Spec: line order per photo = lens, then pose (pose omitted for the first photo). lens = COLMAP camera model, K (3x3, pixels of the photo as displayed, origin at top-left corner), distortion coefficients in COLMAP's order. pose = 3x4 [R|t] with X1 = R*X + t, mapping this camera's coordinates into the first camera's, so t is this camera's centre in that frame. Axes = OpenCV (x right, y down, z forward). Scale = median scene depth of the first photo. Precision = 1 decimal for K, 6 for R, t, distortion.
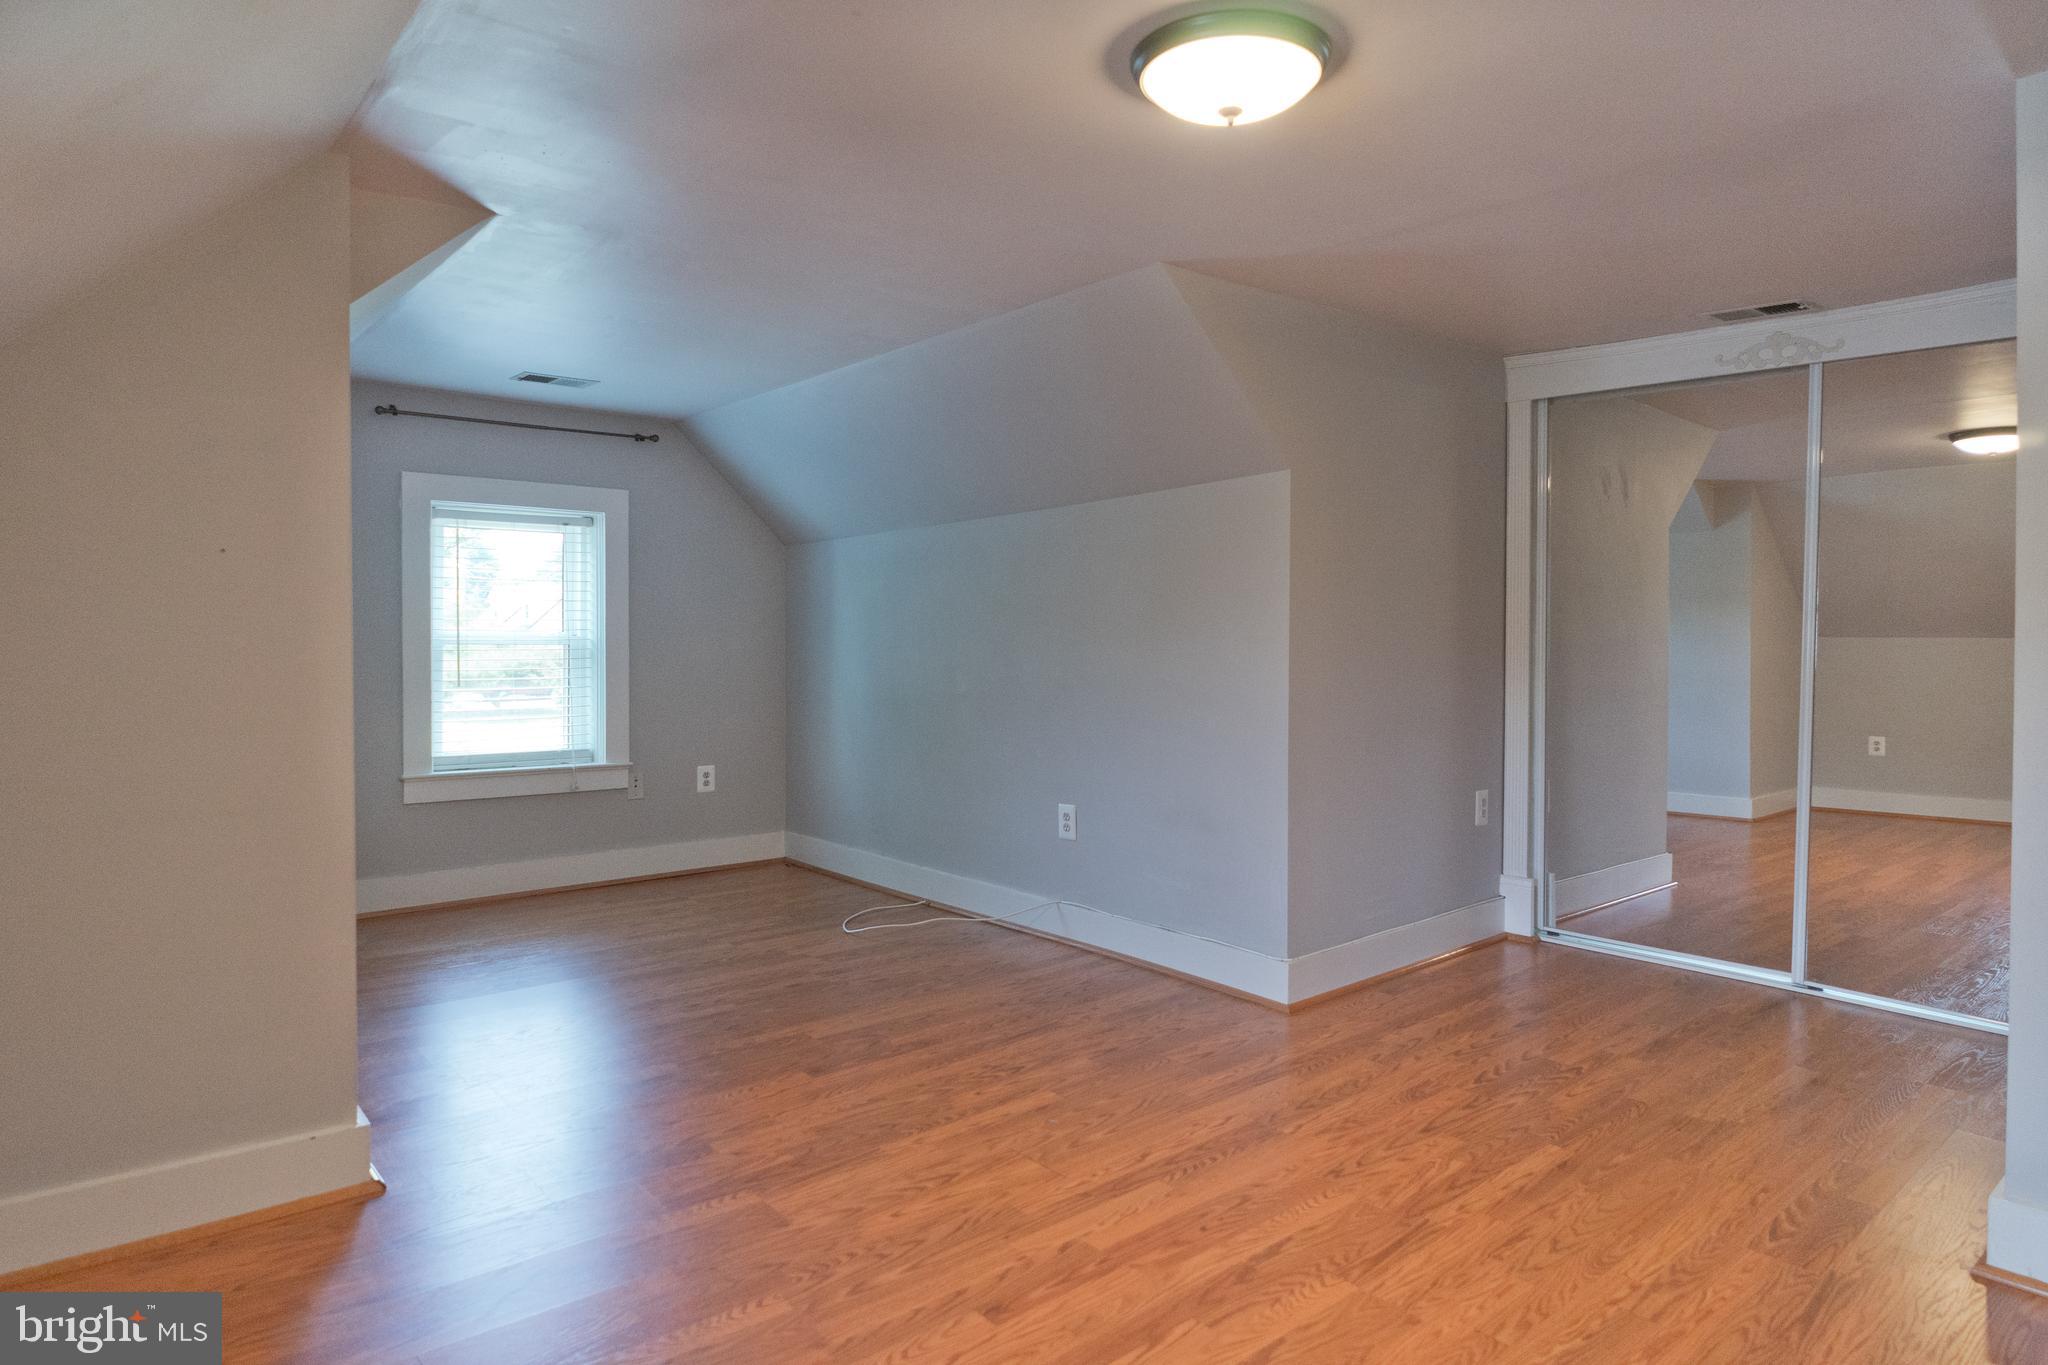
lens RADIAL K [[1204.4, 0, 1038.8], [0, 1204.4, 655.0], [0, 0, 1]] dist [-0.020862, 0.000886]
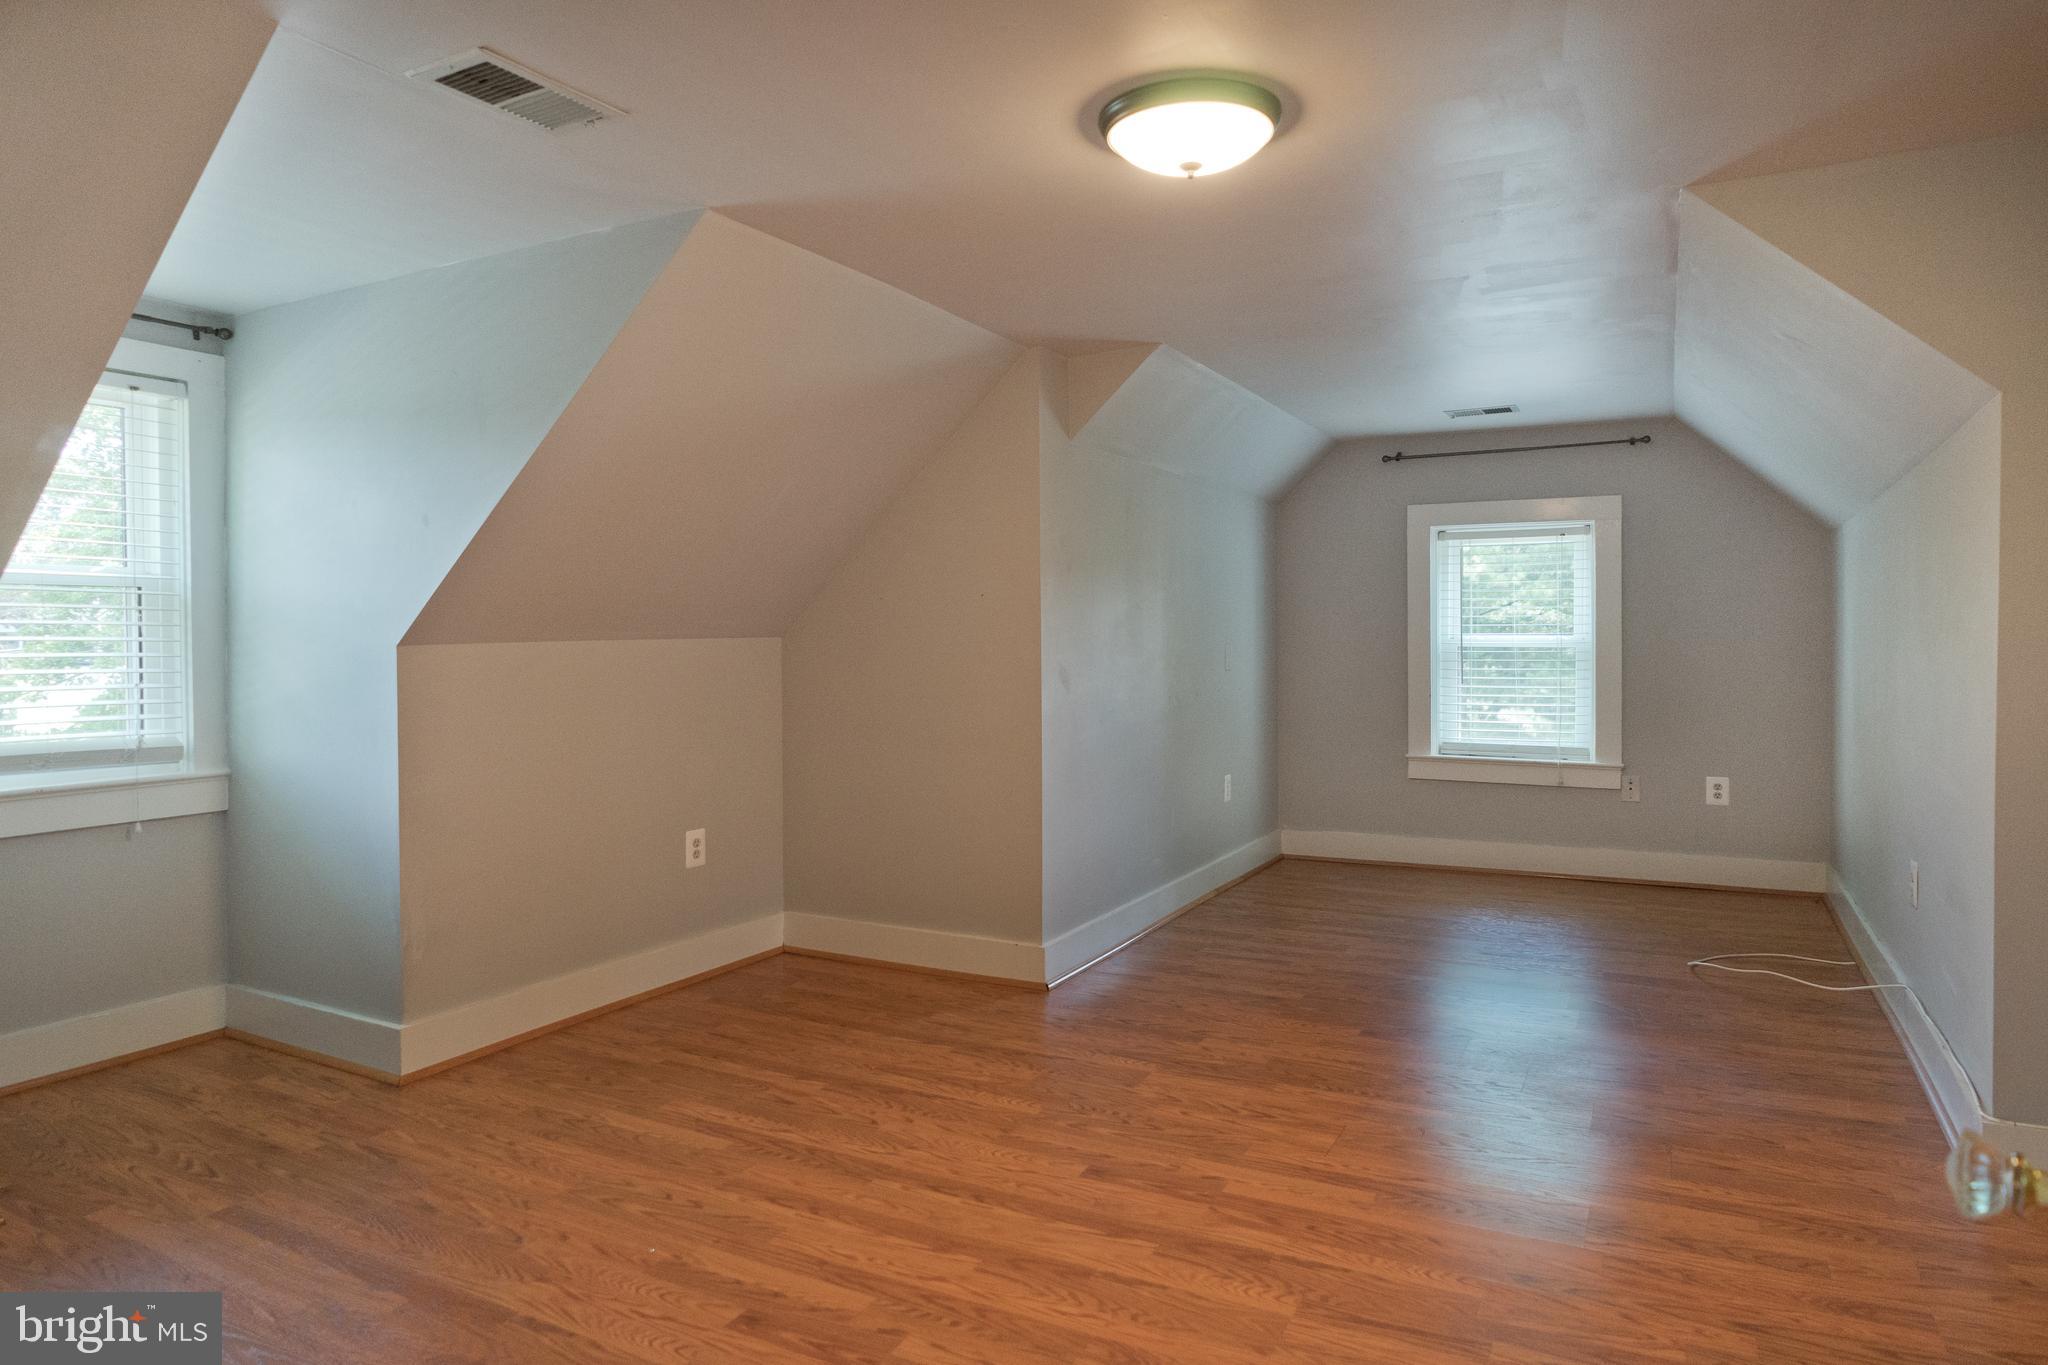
lens RADIAL K [[1204.4, 0, 1038.8], [0, 1204.4, 655.0], [0, 0, 1]] dist [-0.020862, 0.000886]
pose [[0.379510, 0.007929, -0.925154, 0.810631], [-0.008203, 0.999953, 0.005205, -0.007494], [0.925151, 0.005614, 0.379557, 0.328590]]
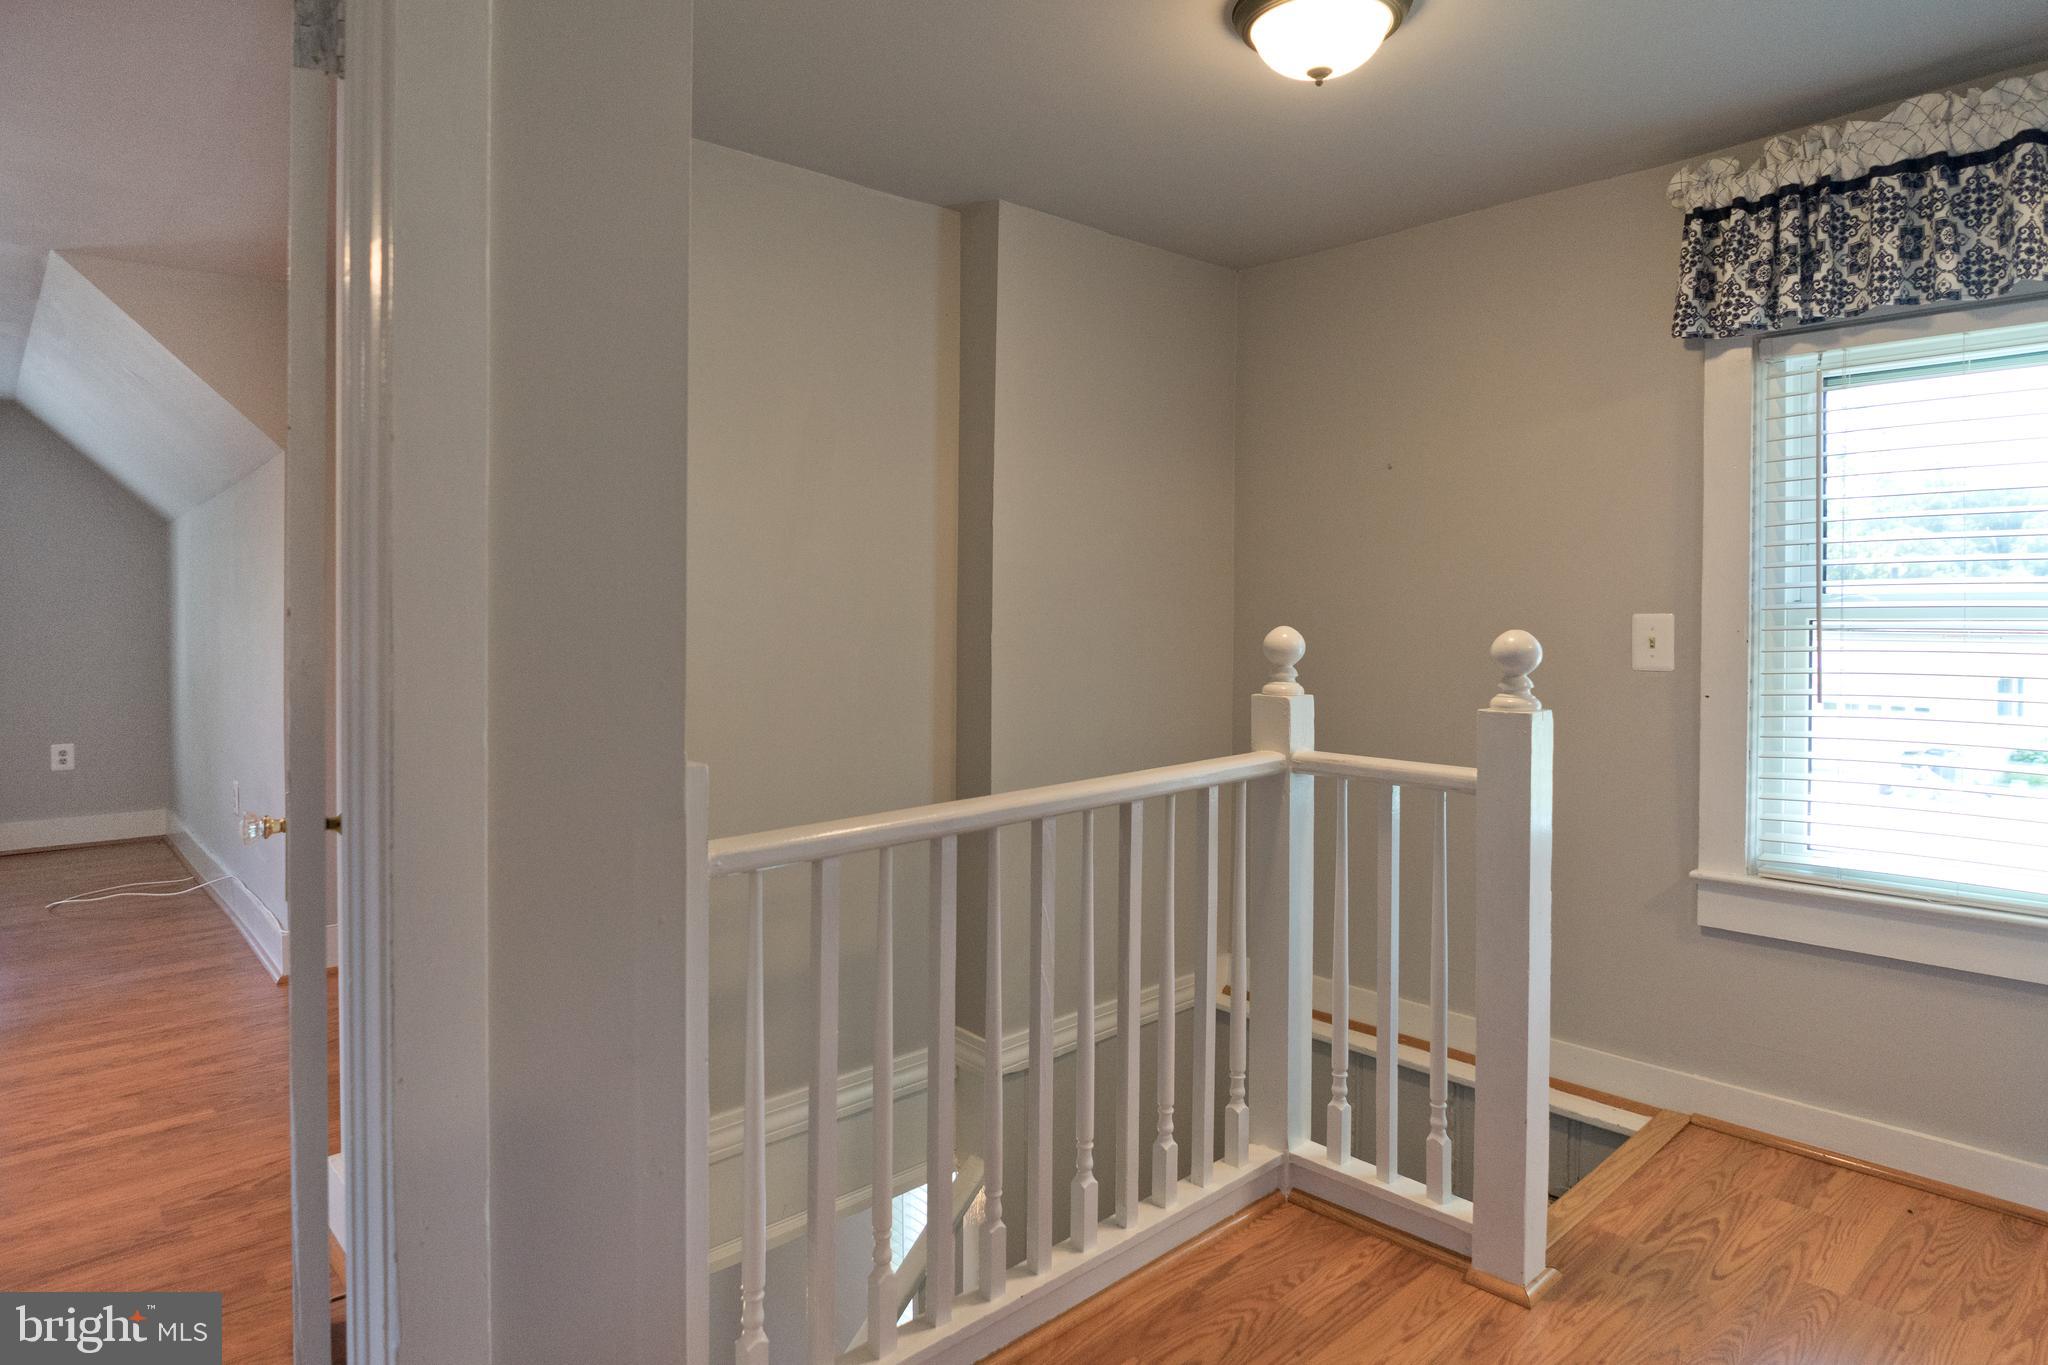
lens RADIAL K [[1202.0, 0, 1026.4], [0, 1202.0, 617.1], [0, 0, 1]] dist [-0.034110, 0.000945]
pose [[0.999242, -0.006857, 0.038316, 1.044327], [0.007239, 0.999925, -0.009838, 0.002019], [-0.038246, 0.010108, 0.999217, -0.037741]]
